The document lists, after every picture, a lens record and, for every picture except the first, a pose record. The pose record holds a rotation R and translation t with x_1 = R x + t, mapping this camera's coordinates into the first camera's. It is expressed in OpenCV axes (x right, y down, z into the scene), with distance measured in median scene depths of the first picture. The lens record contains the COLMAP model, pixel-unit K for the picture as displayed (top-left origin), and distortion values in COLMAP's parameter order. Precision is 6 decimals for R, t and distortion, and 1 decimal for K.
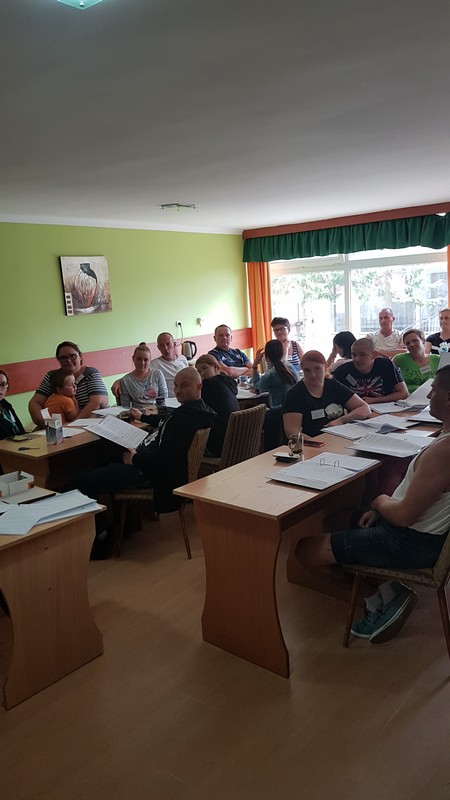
lens RADIAL K [[600.6, 0, 220.5], [0, 600.6, 404.0], [0, 0, 1]] dist [0.099062, -0.011837]
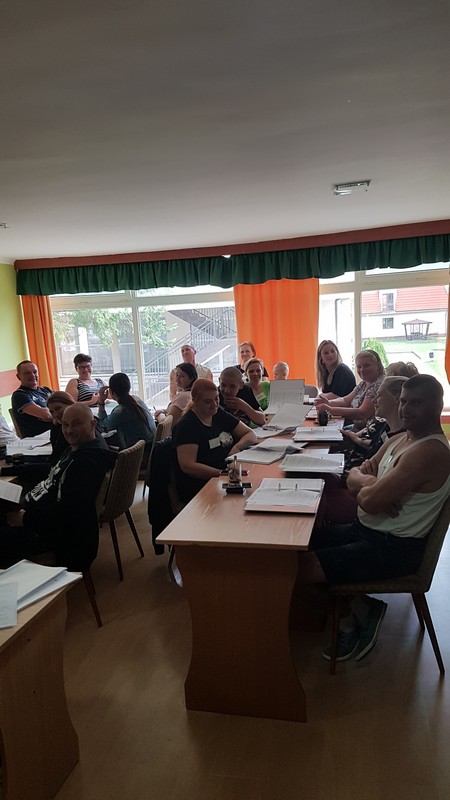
lens RADIAL K [[600.6, 0, 223.8], [0, 600.6, 404.5], [0, 0, 1]] dist [0.099062, -0.011837]
pose [[0.886283, -0.057935, 0.459506, -0.148807], [0.089395, 0.994887, -0.046985, 0.000596], [-0.454435, 0.082719, 0.886931, 0.071755]]
